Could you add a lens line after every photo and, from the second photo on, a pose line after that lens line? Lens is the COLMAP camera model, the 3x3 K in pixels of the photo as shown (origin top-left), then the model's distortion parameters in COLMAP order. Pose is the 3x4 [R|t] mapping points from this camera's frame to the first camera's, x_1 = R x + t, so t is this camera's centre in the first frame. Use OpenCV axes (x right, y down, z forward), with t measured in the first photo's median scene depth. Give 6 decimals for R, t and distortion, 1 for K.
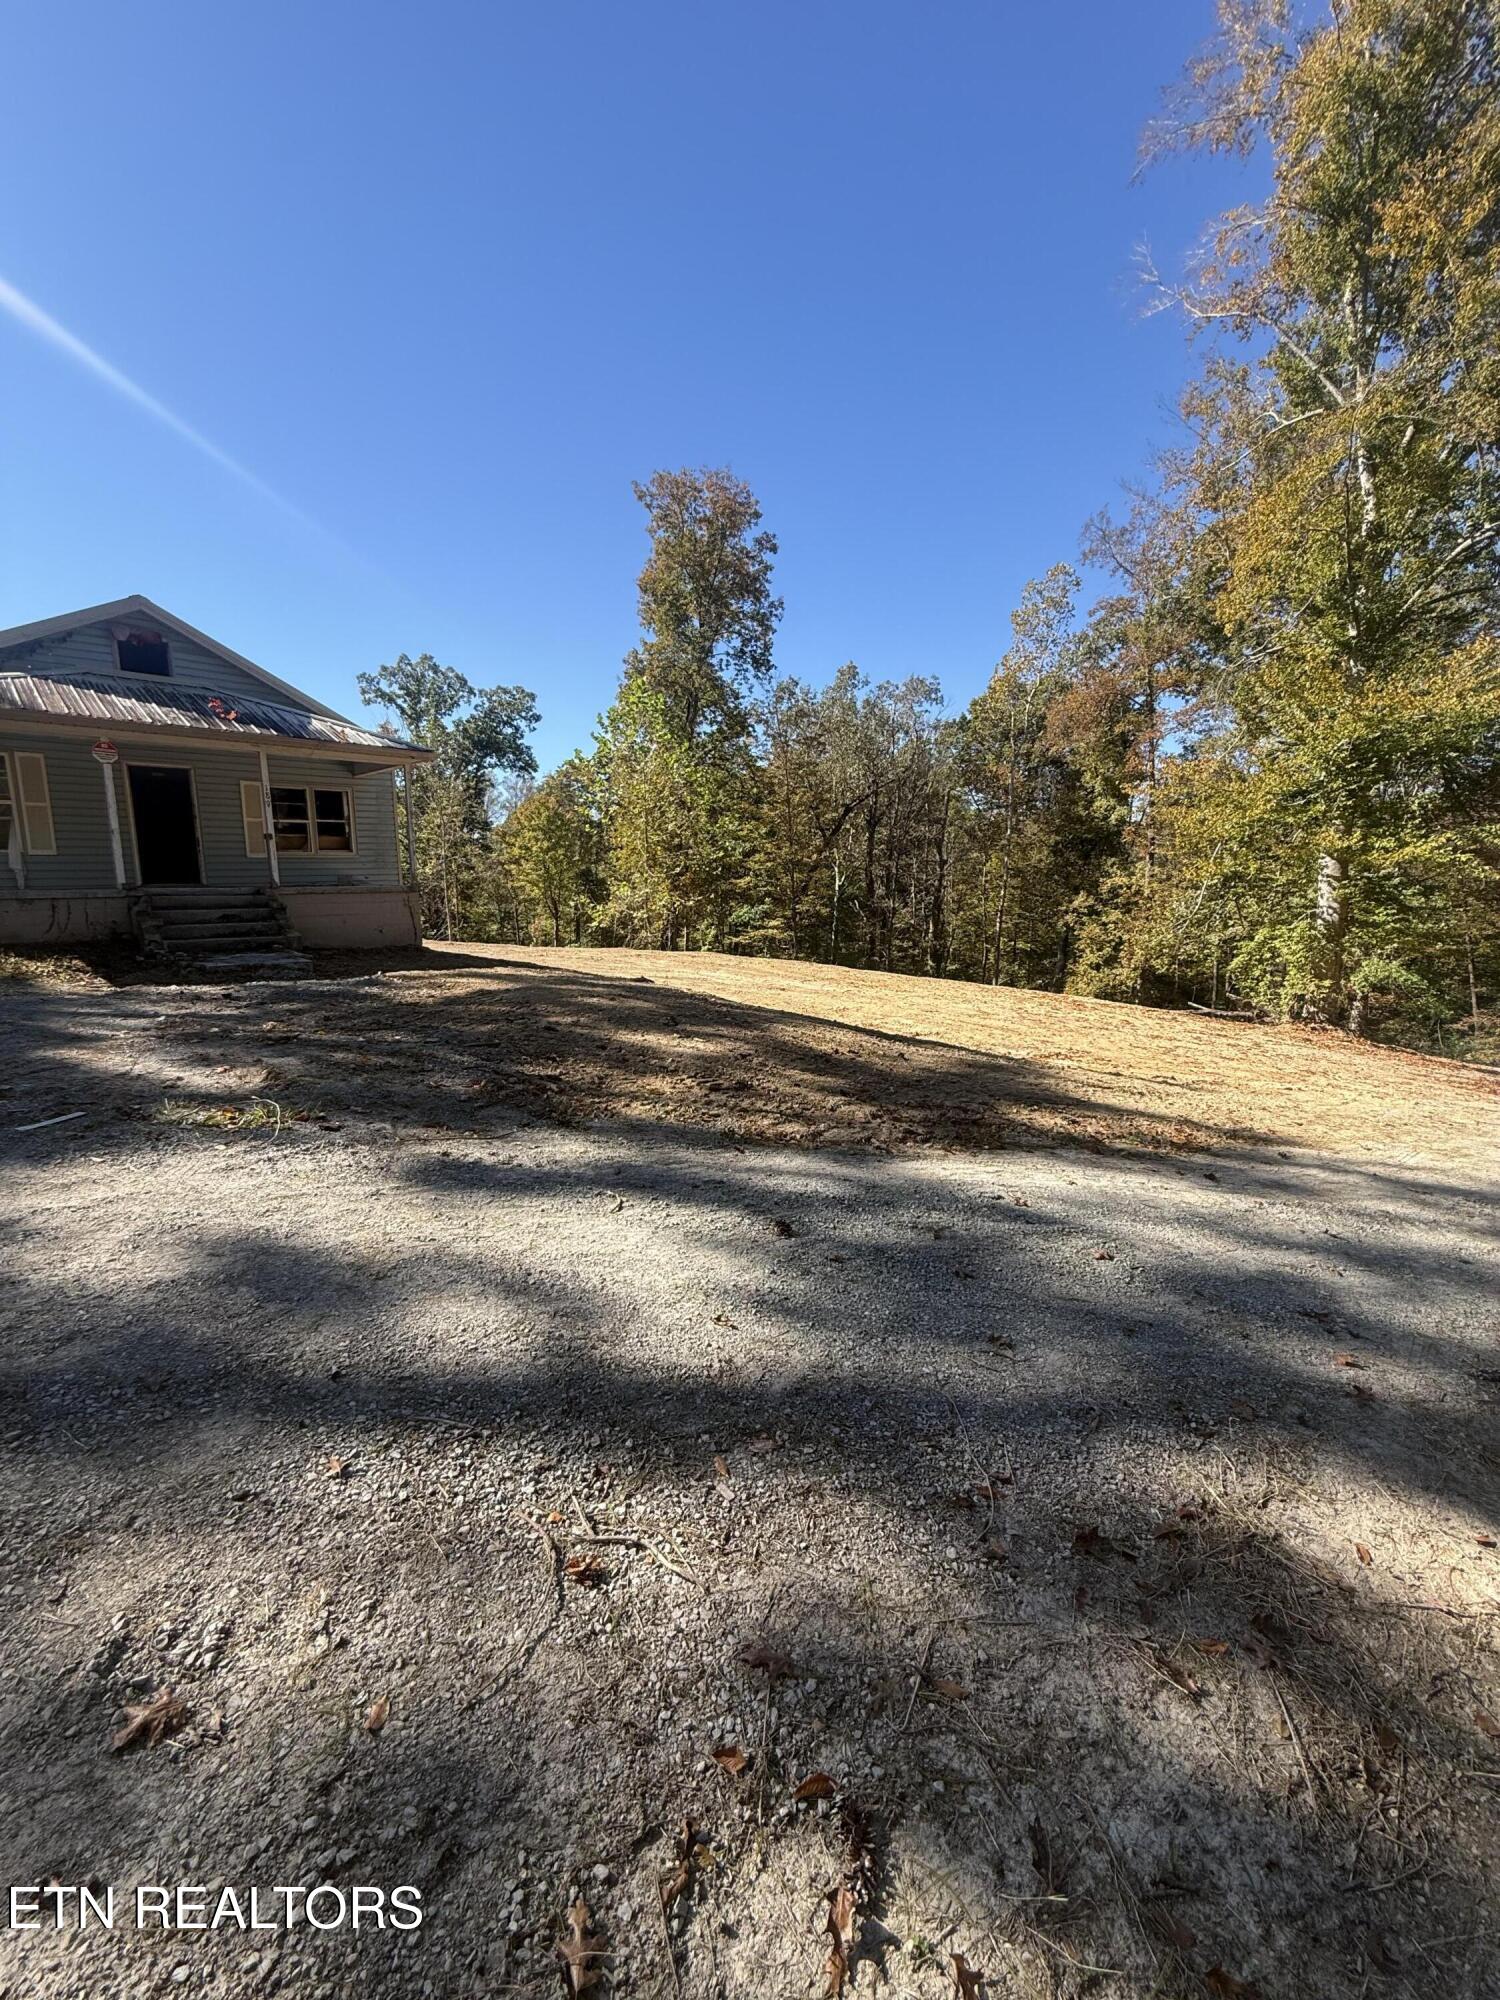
lens RADIAL K [[796.0, 0, 747.7], [0, 796.0, 996.5], [0, 0, 1]] dist [-0.003146, 0.000637]
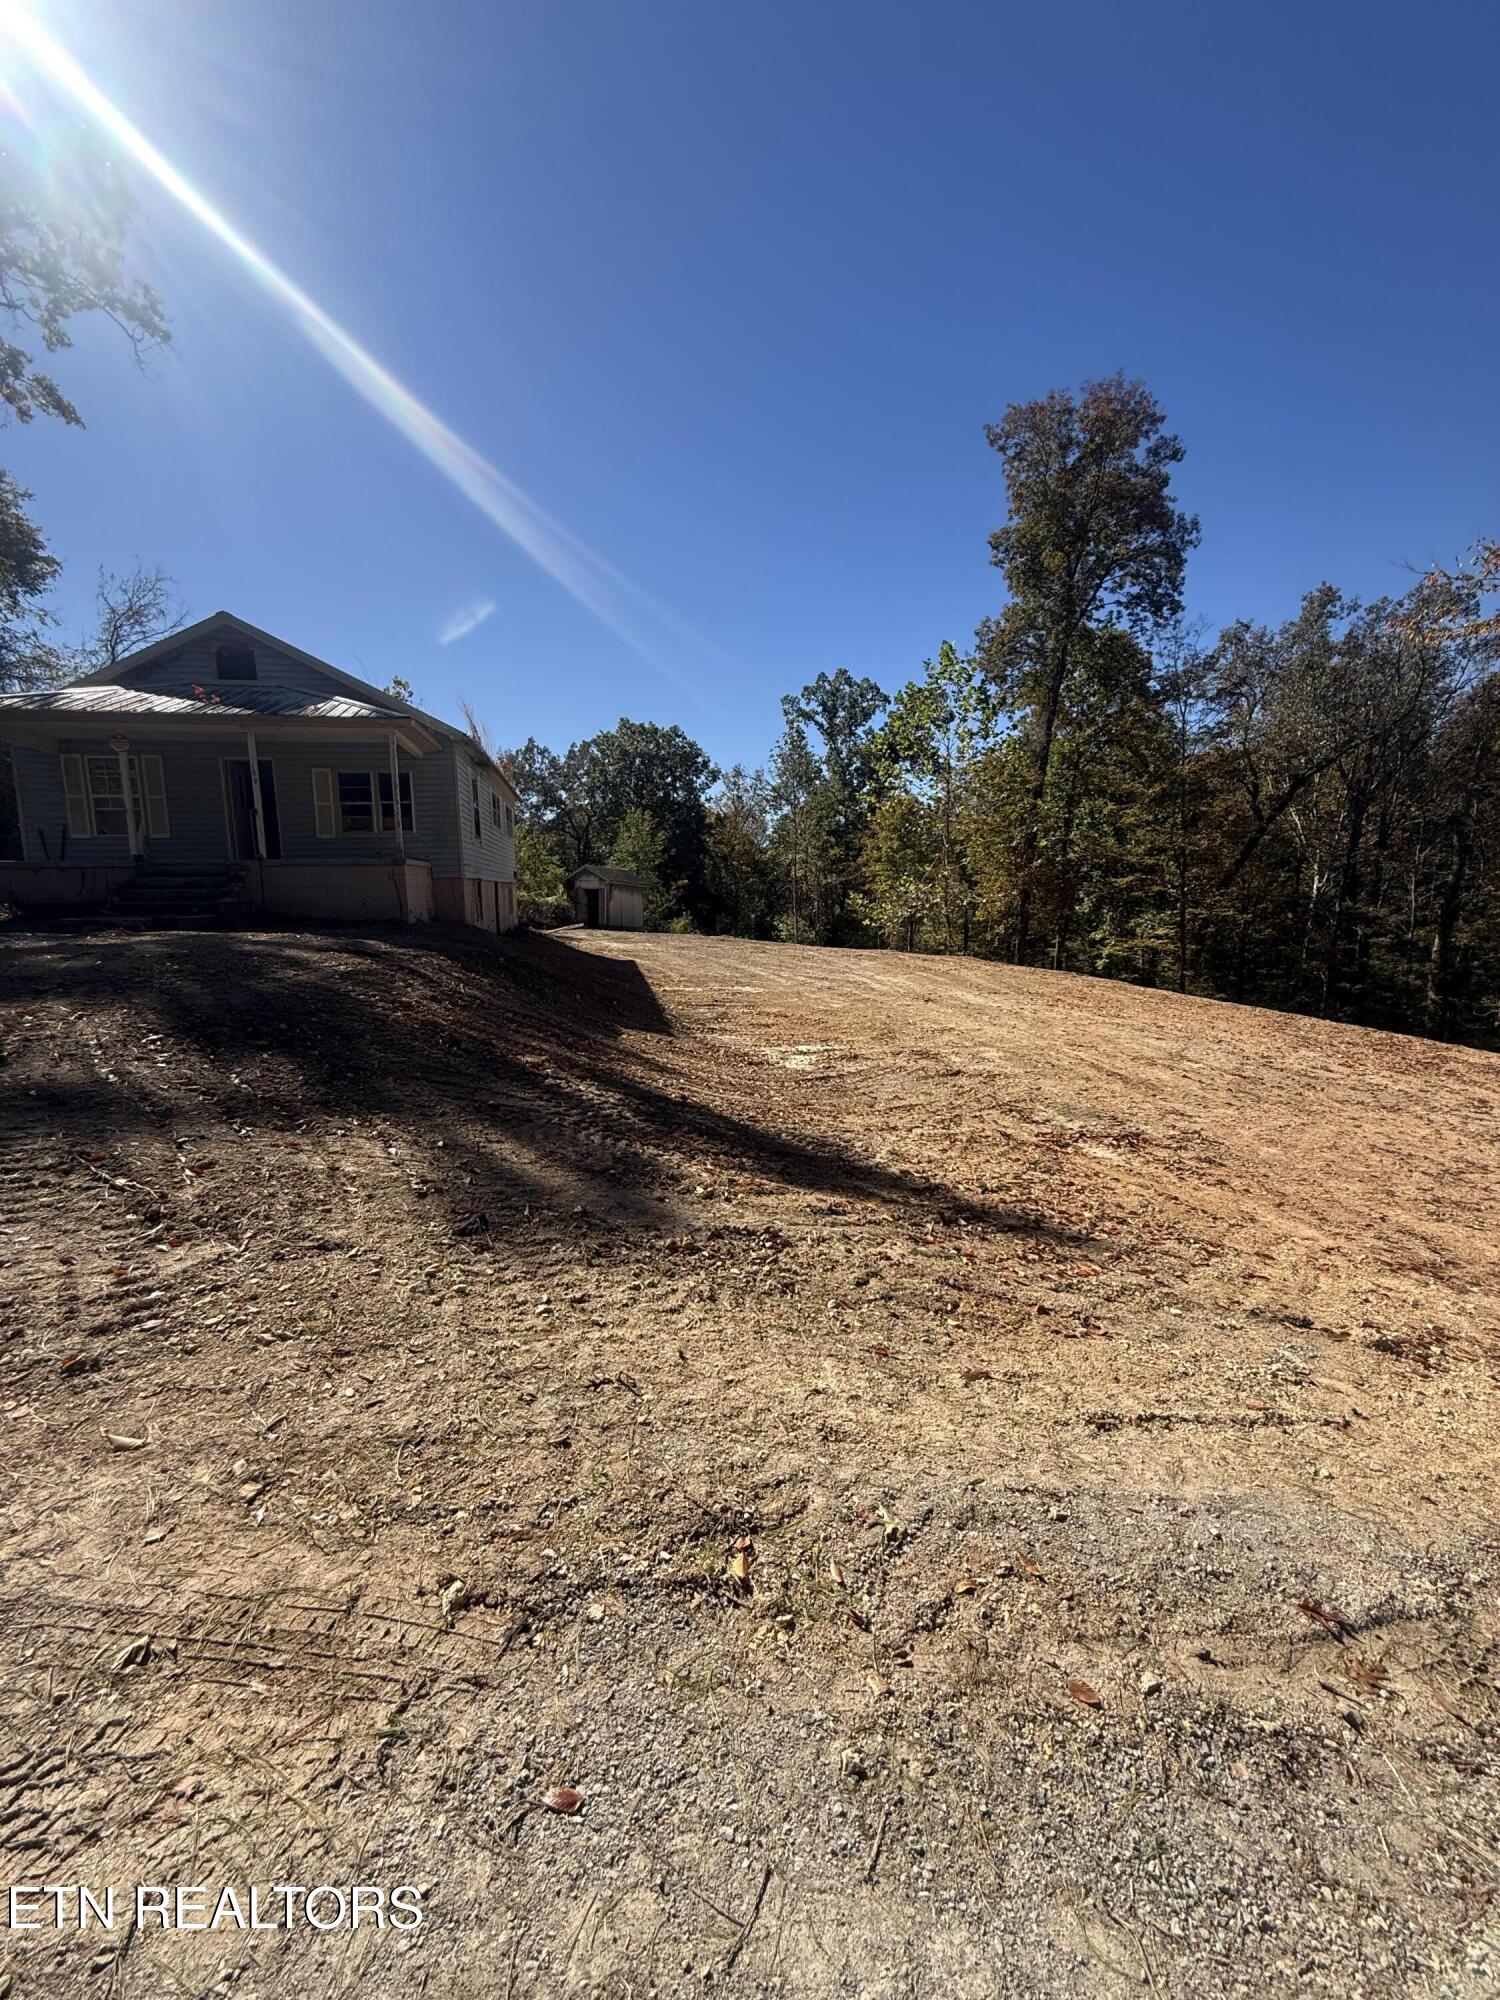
lens RADIAL K [[796.0, 0, 747.9], [0, 796.0, 998.5], [0, 0, 1]] dist [-0.003146, 0.000637]
pose [[0.831846, 0.065575, -0.551119, 0.149566], [-0.073254, 0.997280, 0.008094, -0.002034], [0.550151, 0.033639, 0.834387, 0.129506]]
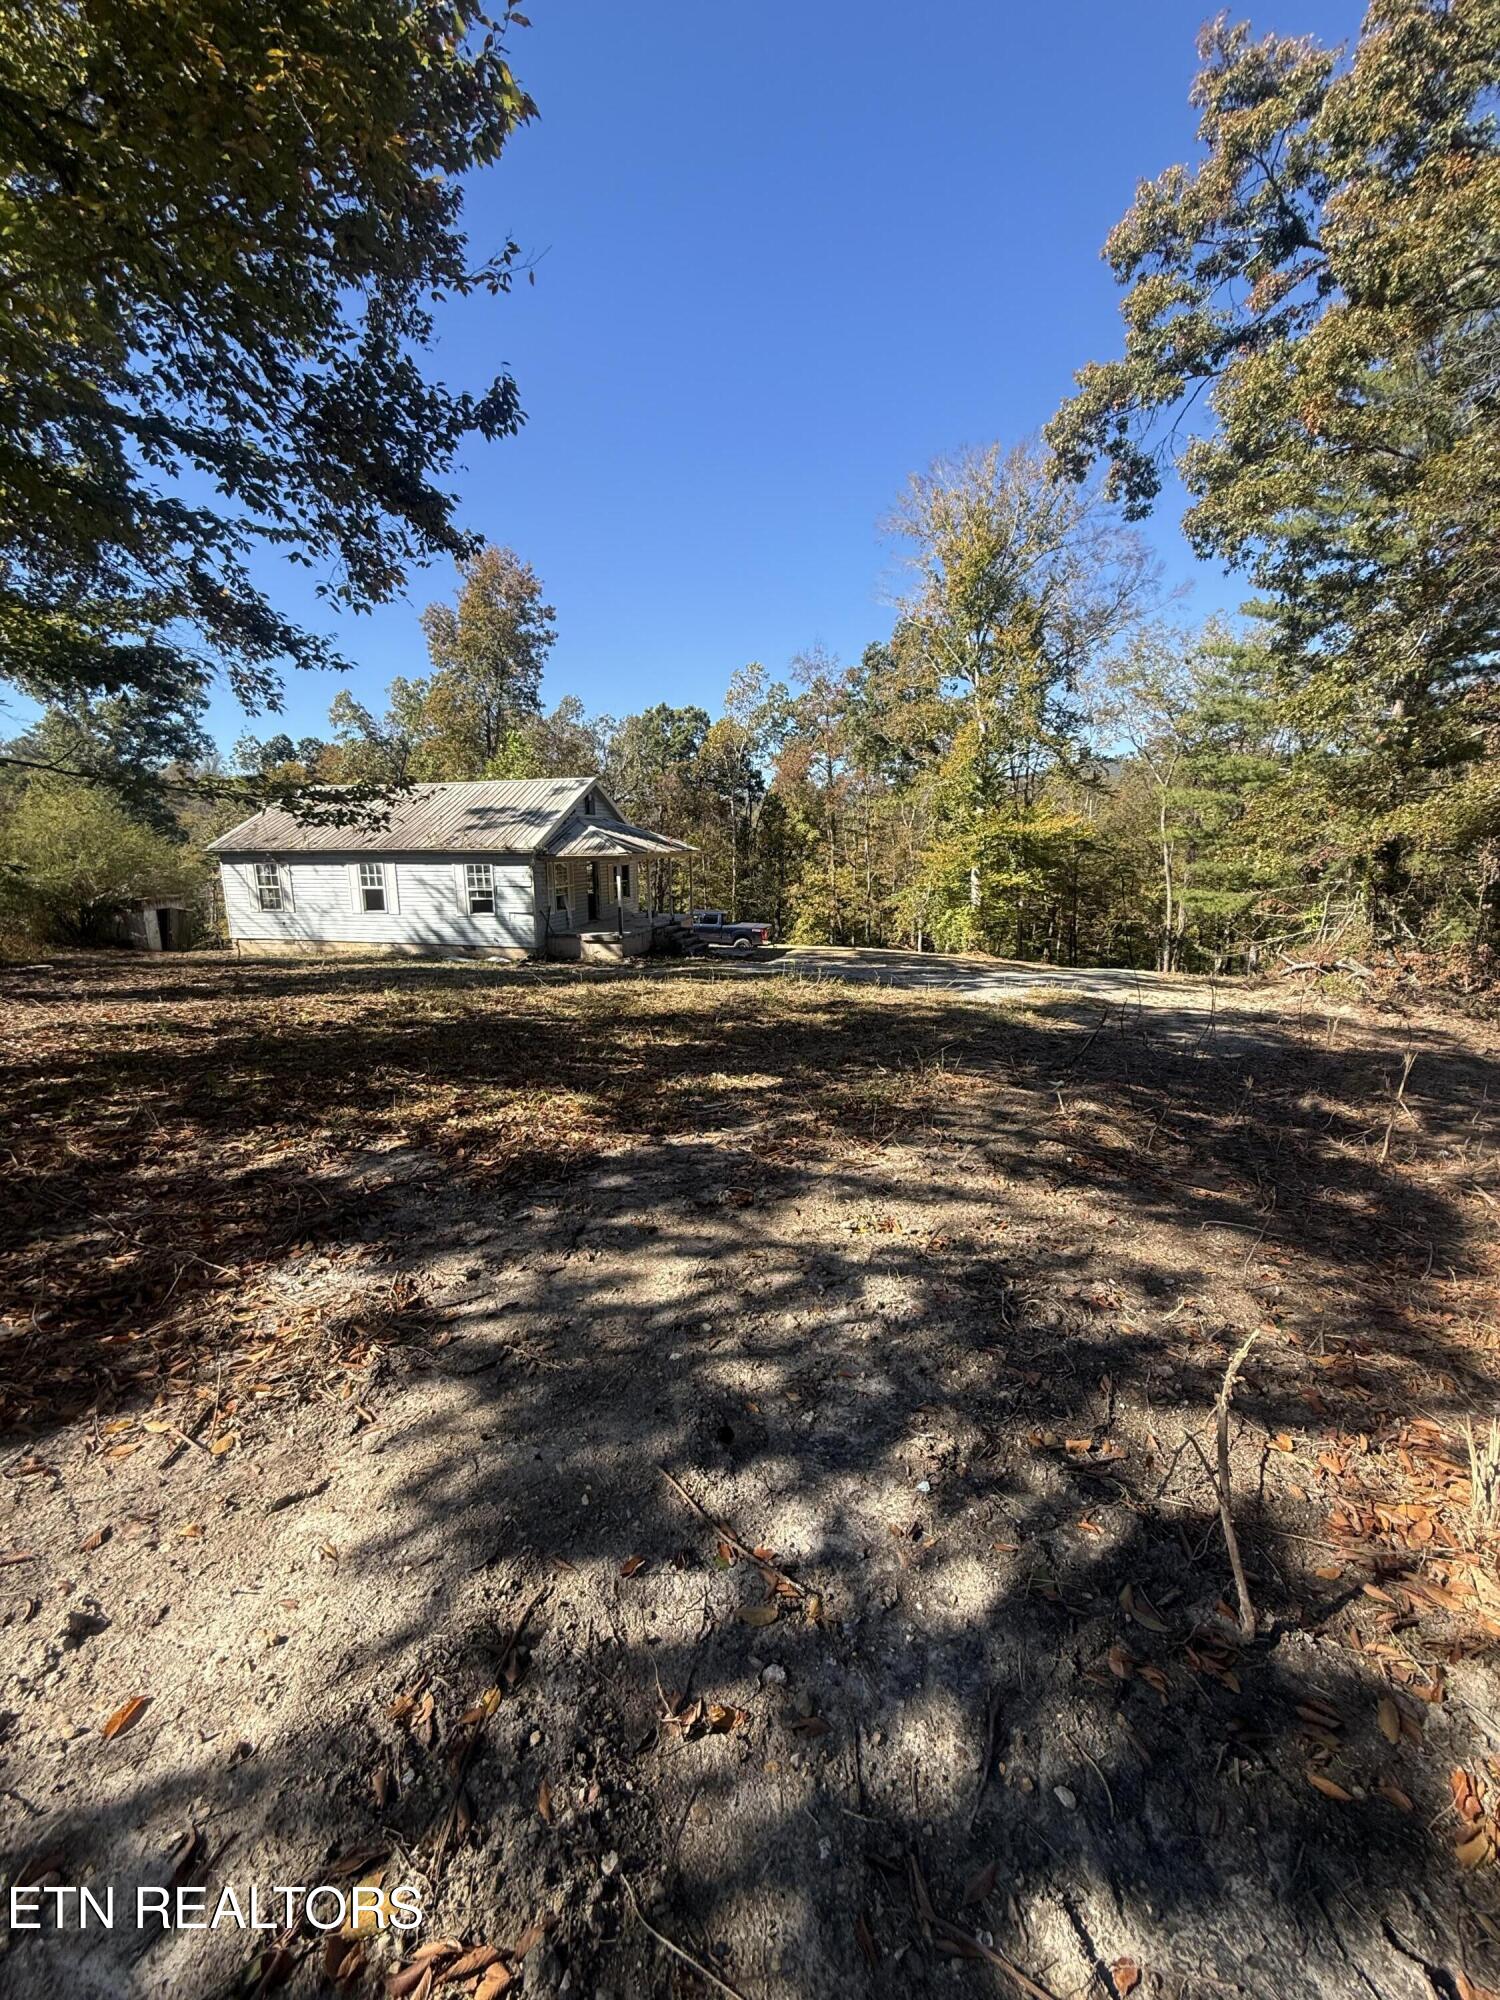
lens RADIAL K [[796.0, 0, 753.7], [0, 796.0, 992.6], [0, 0, 1]] dist [-0.003146, 0.000637]
pose [[0.849992, -0.101880, 0.516850, -0.414963], [0.085452, 0.994792, 0.055561, -0.011441], [-0.519819, -0.003061, 0.854271, -0.252576]]
